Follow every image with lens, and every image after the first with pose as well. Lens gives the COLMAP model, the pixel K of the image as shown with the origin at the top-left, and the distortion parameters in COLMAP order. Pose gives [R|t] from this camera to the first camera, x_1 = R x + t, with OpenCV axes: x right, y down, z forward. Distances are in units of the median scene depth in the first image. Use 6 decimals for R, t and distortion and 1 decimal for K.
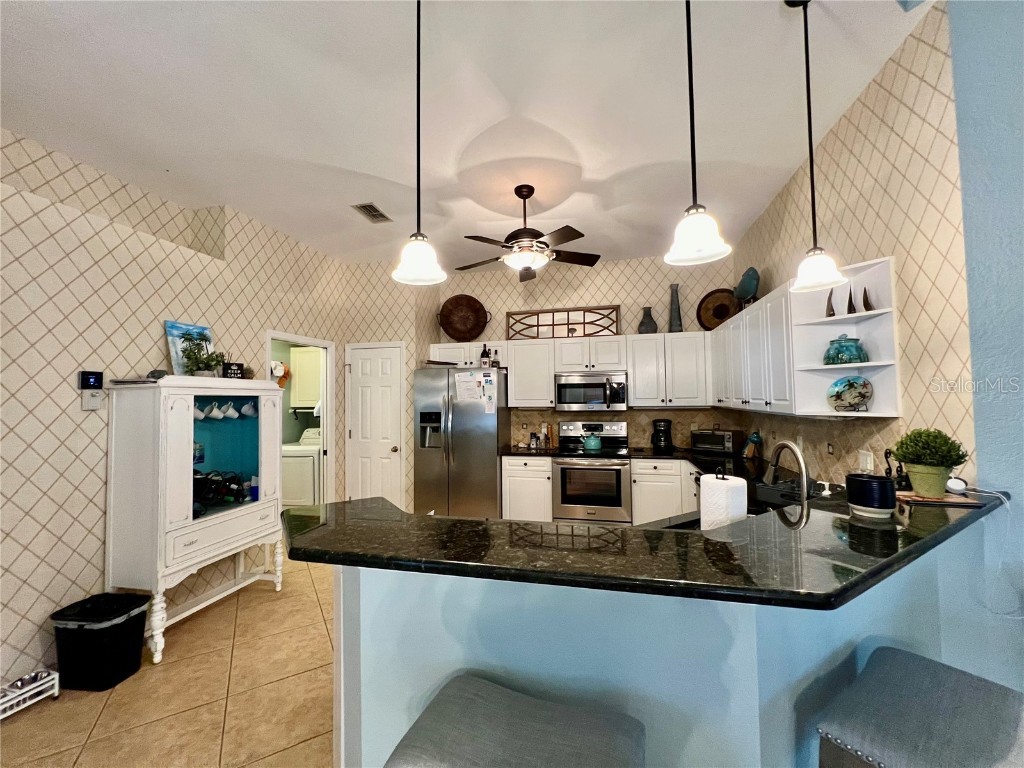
lens RADIAL K [[412.9, 0, 505.8], [0, 412.9, 378.4], [0, 0, 1]] dist [-0.000874, 0.000798]
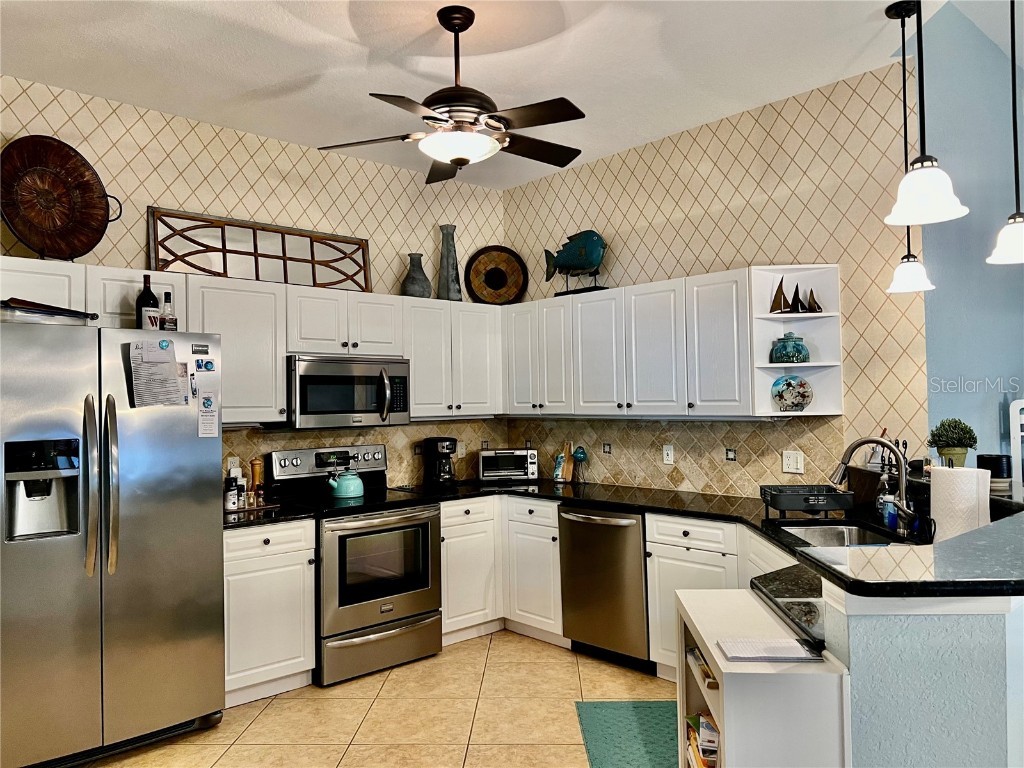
lens RADIAL K [[772.9, 0, 506.5], [0, 772.9, 381.3], [0, 0, 1]] dist [0.038614, -0.035128]
pose [[0.549597, 0.026695, 0.835004, -0.543741], [-0.029301, 0.999490, -0.012667, 0.025862], [-0.834916, -0.017504, 0.550099, 0.272764]]
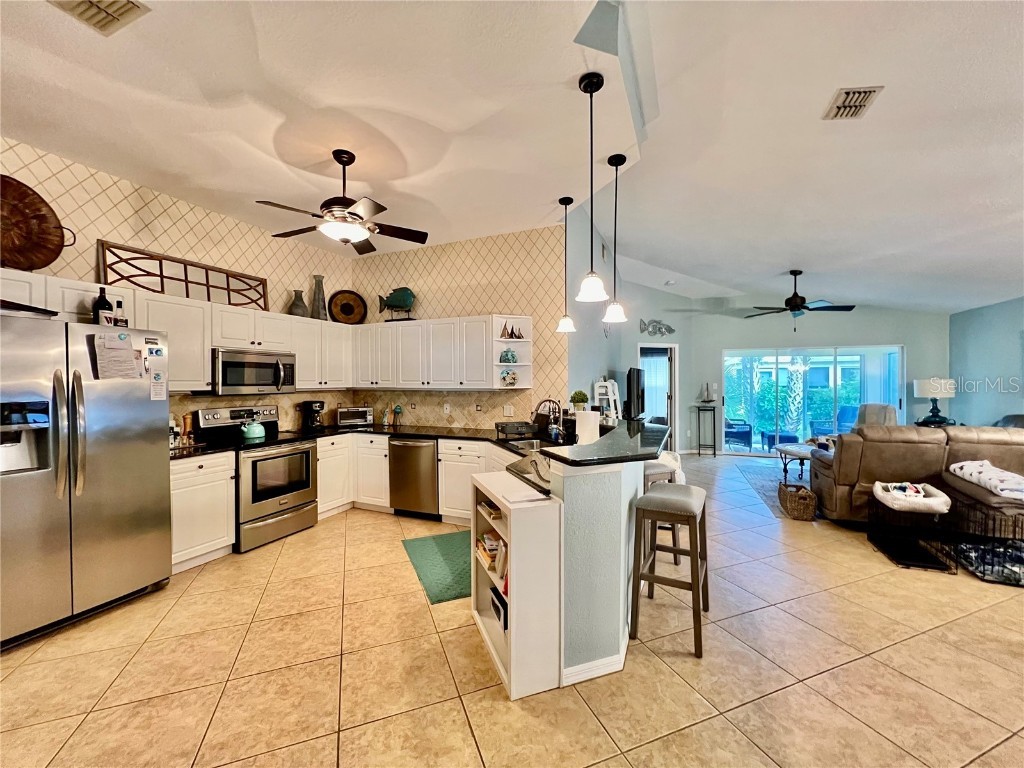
lens RADIAL K [[412.9, 0, 508.0], [0, 412.9, 383.9], [0, 0, 1]] dist [-0.000874, 0.000798]
pose [[0.170140, 0.005958, 0.985402, -0.581689], [-0.044756, 0.998997, 0.001687, 0.031852], [-0.984403, -0.044389, 0.170236, 0.327616]]
